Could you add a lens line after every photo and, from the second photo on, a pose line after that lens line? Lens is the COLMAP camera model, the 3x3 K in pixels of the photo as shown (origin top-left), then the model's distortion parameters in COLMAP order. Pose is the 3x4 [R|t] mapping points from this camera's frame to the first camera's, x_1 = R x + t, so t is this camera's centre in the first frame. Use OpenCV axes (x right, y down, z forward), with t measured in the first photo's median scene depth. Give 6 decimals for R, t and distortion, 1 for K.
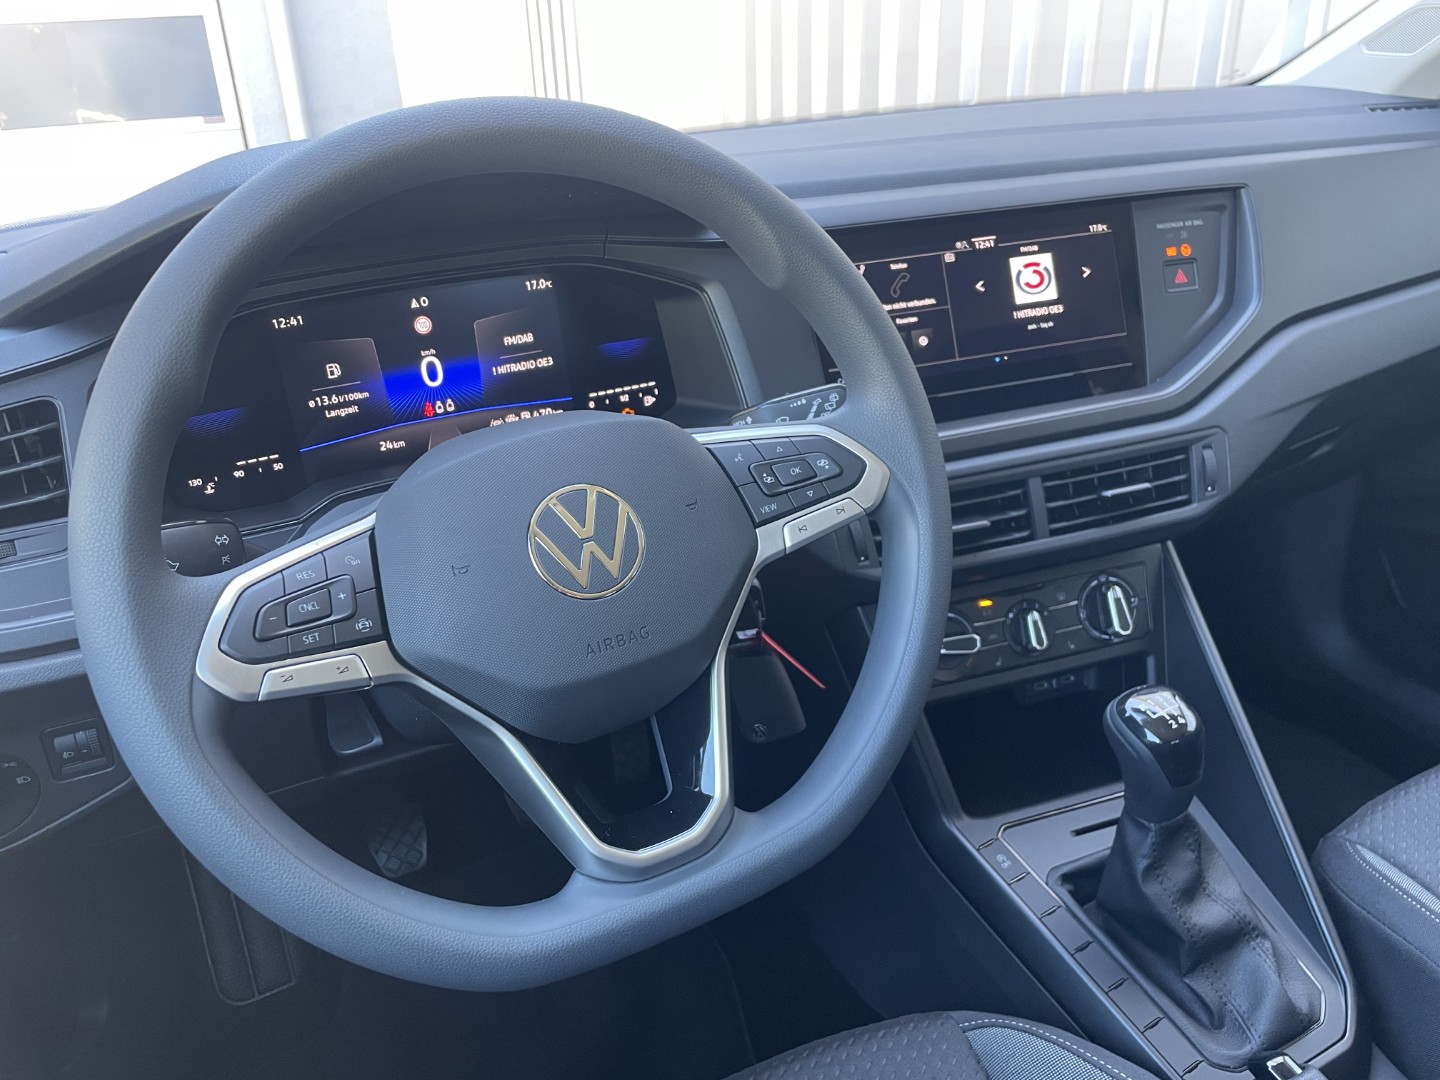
lens RADIAL K [[1068.9, 0, 711.7], [0, 1068.9, 537.1], [0, 0, 1]] dist [0.063594, -0.087441]
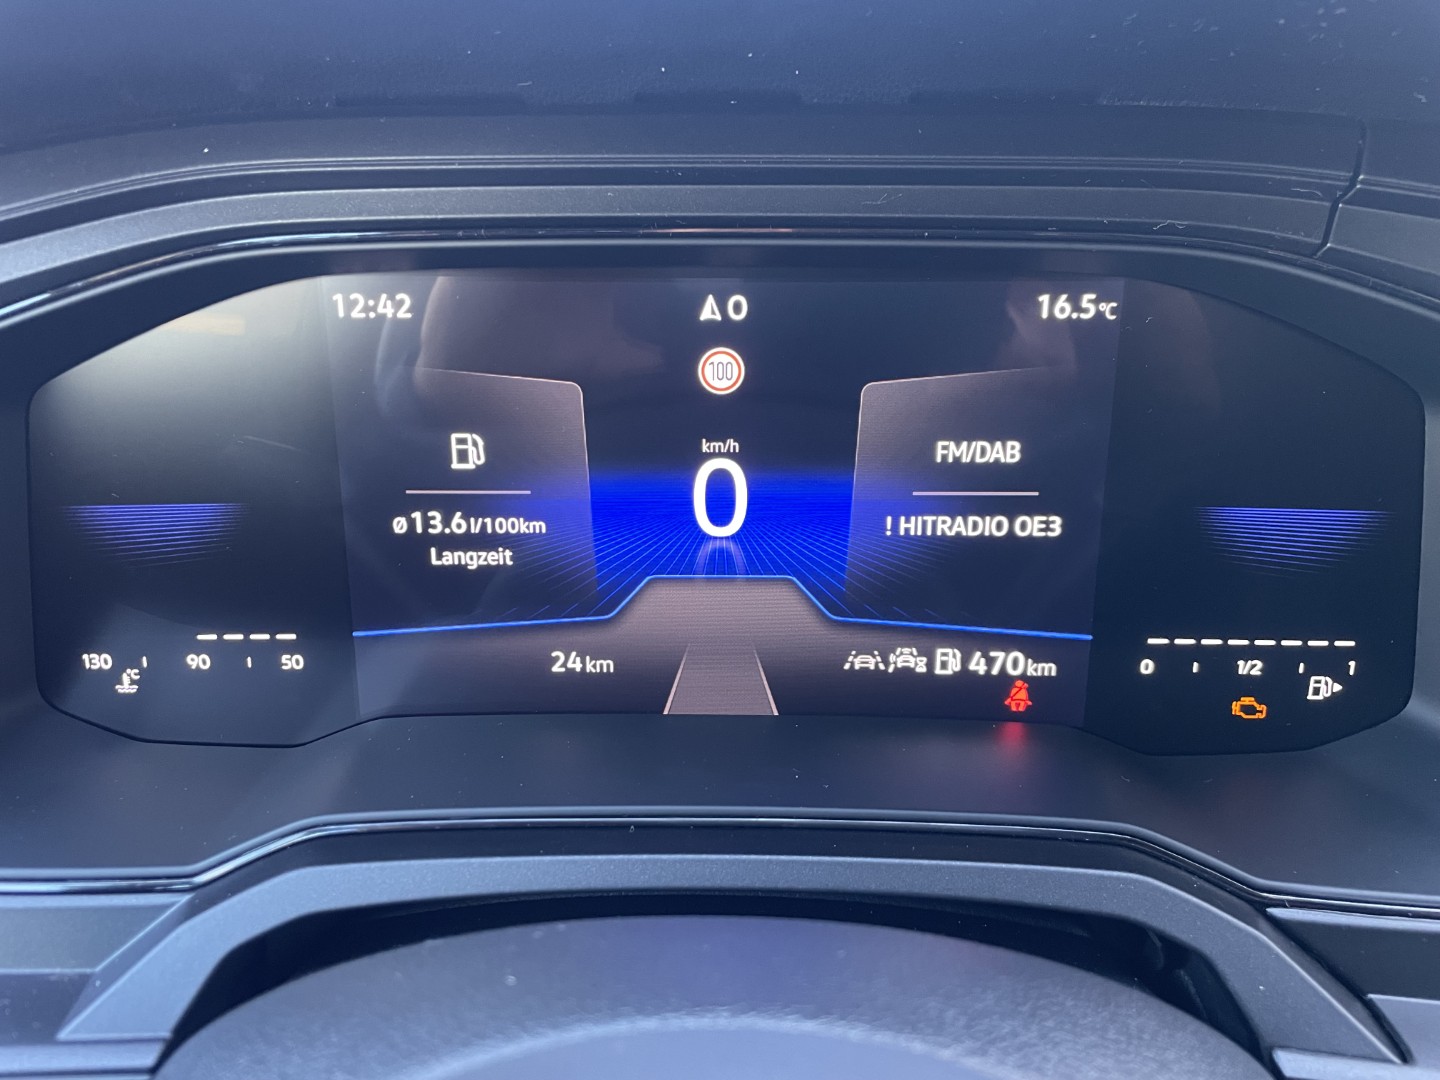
lens RADIAL K [[1068.9, 0, 723.3], [0, 1068.9, 511.4], [0, 0, 1]] dist [0.063594, -0.087441]
pose [[0.895415, 0.212306, -0.391354, -0.113410], [-0.237444, 0.971263, -0.016368, -0.140165], [0.376632, 0.107581, 0.920095, 0.650029]]
